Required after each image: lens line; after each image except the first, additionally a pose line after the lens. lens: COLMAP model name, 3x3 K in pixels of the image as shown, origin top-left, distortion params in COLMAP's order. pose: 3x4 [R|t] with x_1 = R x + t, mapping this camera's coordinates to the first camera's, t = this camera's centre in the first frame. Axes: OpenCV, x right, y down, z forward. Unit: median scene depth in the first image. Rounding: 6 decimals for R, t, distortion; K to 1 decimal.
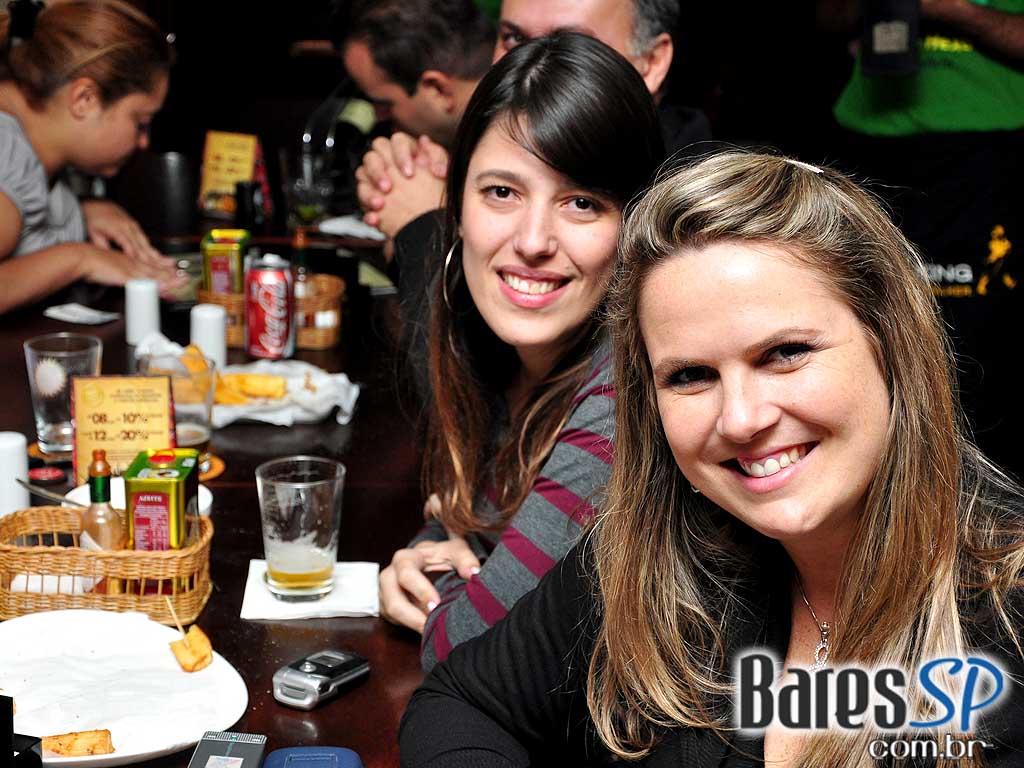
lens RADIAL K [[2128.2, 0, 513.1], [0, 2128.2, 382.9], [0, 0, 1]] dist [0.266699, 0.000000]
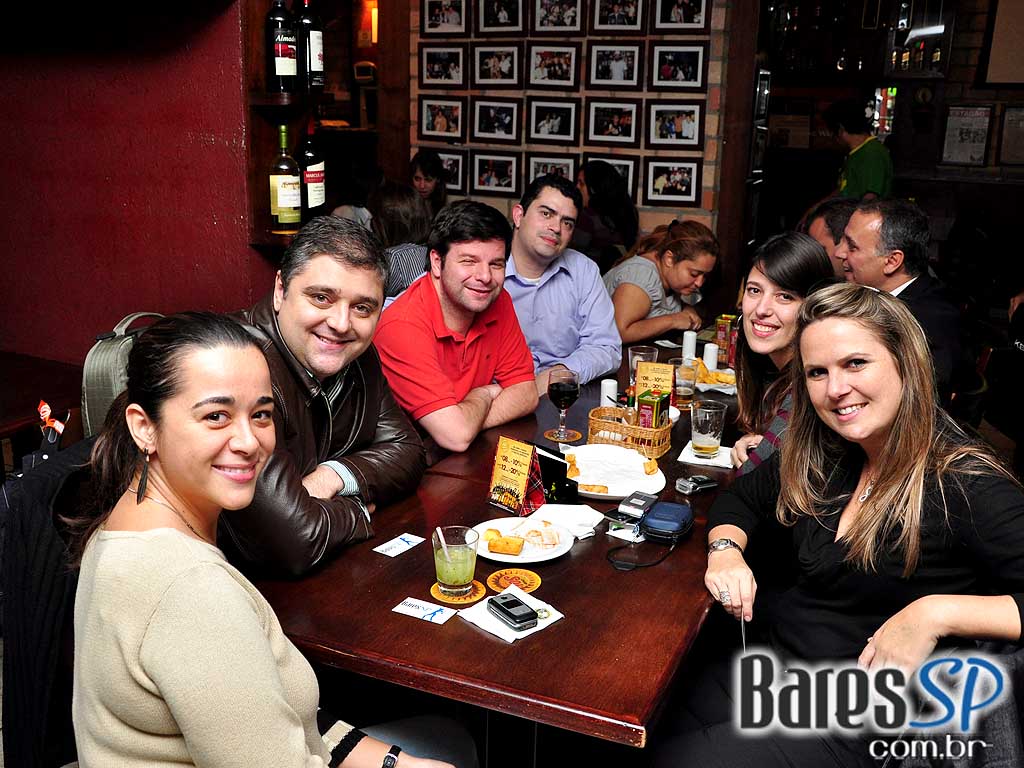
lens RADIAL K [[950.4, 0, 509.7], [0, 950.4, 381.4], [0, 0, 1]] dist [-0.061819, 0.000000]
pose [[0.907836, 0.127755, -0.399389, 0.141174], [-0.130901, 0.991203, 0.019516, 0.025264], [0.398369, 0.034563, 0.916574, -0.105006]]
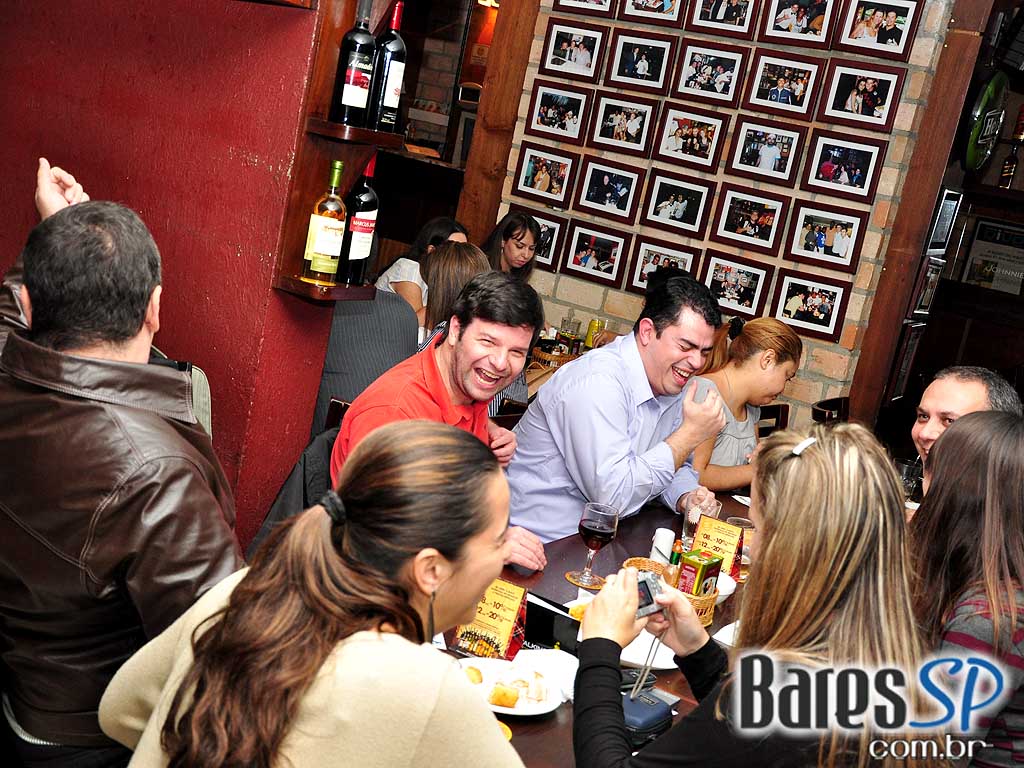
lens RADIAL K [[1259.4, 0, 518.5], [0, 1259.4, 390.2], [0, 0, 1]] dist [0.063130, 0.000000]
pose [[0.839527, 0.262292, -0.475813, 0.258225], [-0.326839, 0.943381, -0.056637, 0.015428], [0.434018, 0.203063, 0.877721, -0.221353]]
